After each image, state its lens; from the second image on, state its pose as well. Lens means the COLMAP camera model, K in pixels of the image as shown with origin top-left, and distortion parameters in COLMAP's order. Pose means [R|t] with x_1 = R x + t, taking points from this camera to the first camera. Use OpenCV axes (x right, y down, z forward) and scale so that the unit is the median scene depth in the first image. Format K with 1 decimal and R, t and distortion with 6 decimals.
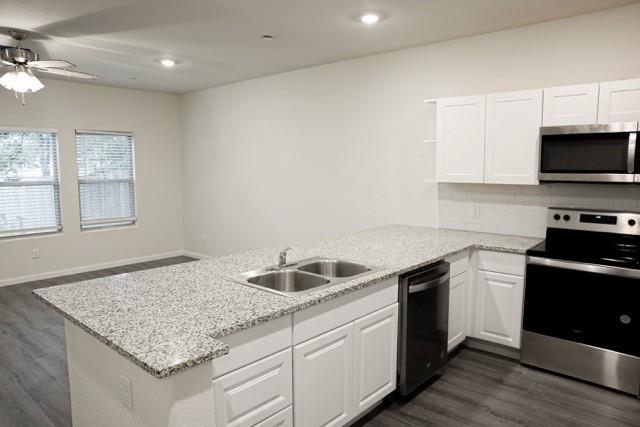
lens RADIAL K [[440.8, 0, 320.0], [0, 440.8, 213.5], [0, 0, 1]] dist [-0.115226, 0.093380]
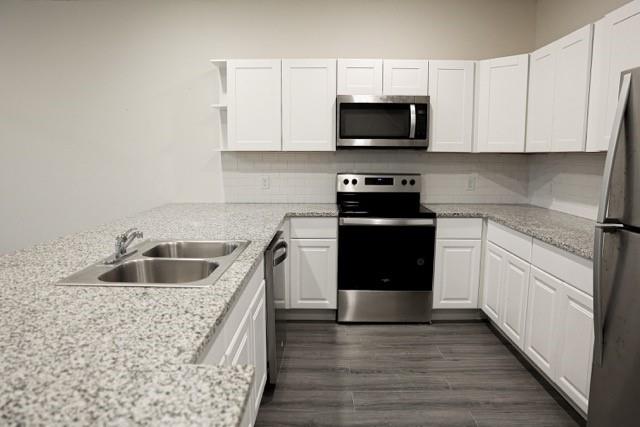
lens RADIAL K [[440.8, 0, 320.0], [0, 440.8, 213.5], [0, 0, 1]] dist [-0.115226, 0.093380]
pose [[0.755786, -0.081416, 0.649738, -0.235936], [0.065863, 0.996660, 0.048274, 0.032296], [-0.651498, 0.006309, 0.758624, 0.221493]]
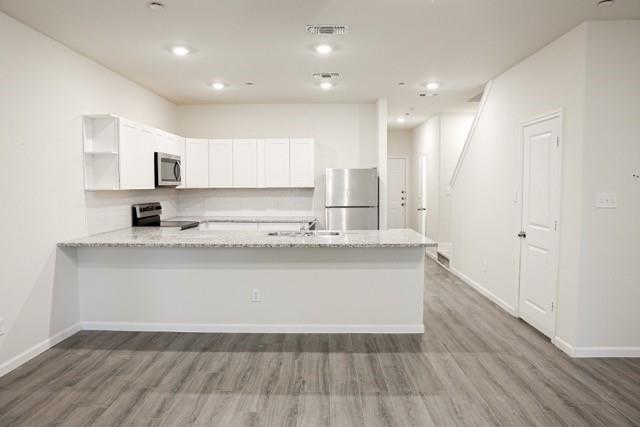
lens RADIAL K [[445.0, 0, 318.2], [0, 445.0, 204.8], [0, 0, 1]] dist [-0.050981, -0.000763]
pose [[-0.645549, -0.023793, 0.763348, -1.133424], [0.091030, 0.989992, 0.107840, -0.131651], [-0.758274, 0.139104, -0.636923, 1.633748]]
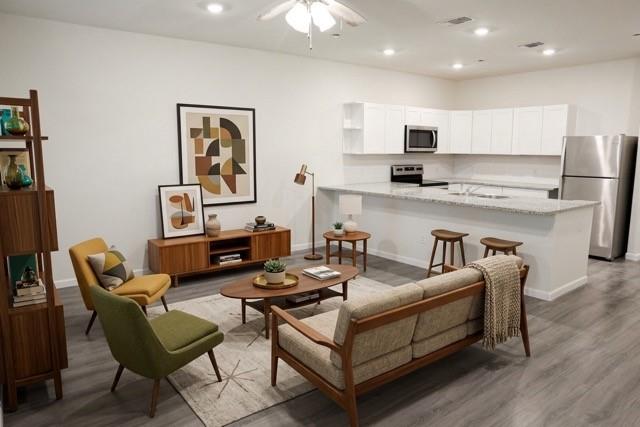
lens RADIAL K [[451.7, 0, 320.0], [0, 451.7, 213.5], [0, 0, 1]] dist [-0.048593, 0.002247]
pose [[0.176361, -0.131519, 0.975500, -1.735576], [0.101406, 0.988188, 0.114896, -0.074067], [-0.979088, 0.078658, 0.187615, 1.047443]]
